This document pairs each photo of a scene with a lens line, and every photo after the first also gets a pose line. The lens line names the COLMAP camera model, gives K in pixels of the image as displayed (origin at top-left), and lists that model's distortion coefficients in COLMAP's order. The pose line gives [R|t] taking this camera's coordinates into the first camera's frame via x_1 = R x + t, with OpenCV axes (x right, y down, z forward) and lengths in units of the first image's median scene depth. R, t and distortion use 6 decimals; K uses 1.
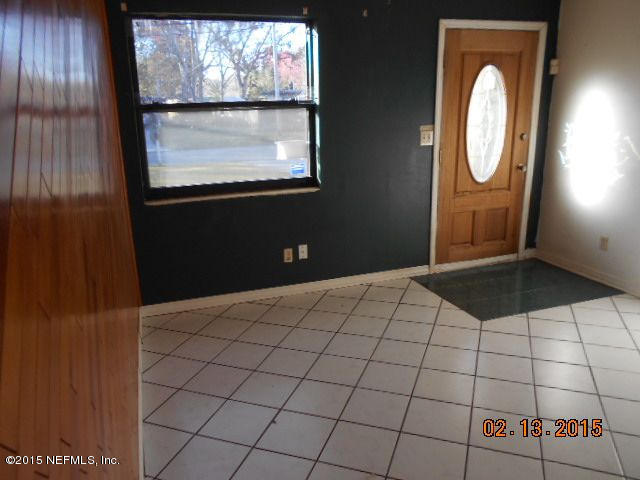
lens RADIAL K [[498.9, 0, 319.7], [0, 498.9, 241.3], [0, 0, 1]] dist [-0.011050, 0.017230]
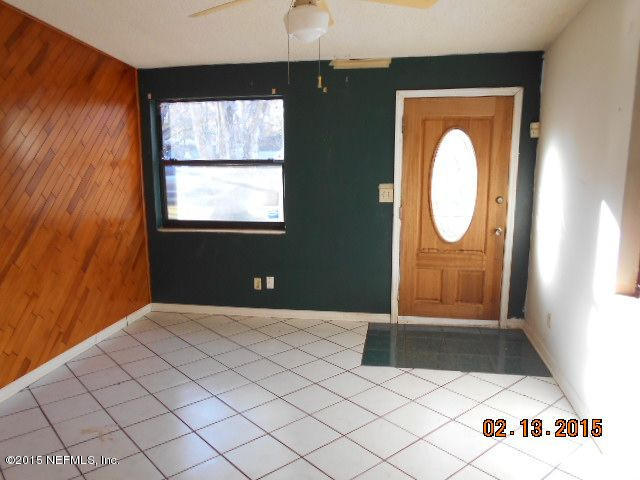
lens RADIAL K [[498.9, 0, 323.2], [0, 498.9, 240.8], [0, 0, 1]] dist [-0.011050, 0.017230]
pose [[0.873868, 0.097906, -0.476204, 0.616435], [-0.145327, 0.987331, -0.063694, -0.019622], [0.463935, 0.124865, 0.877025, -0.007442]]
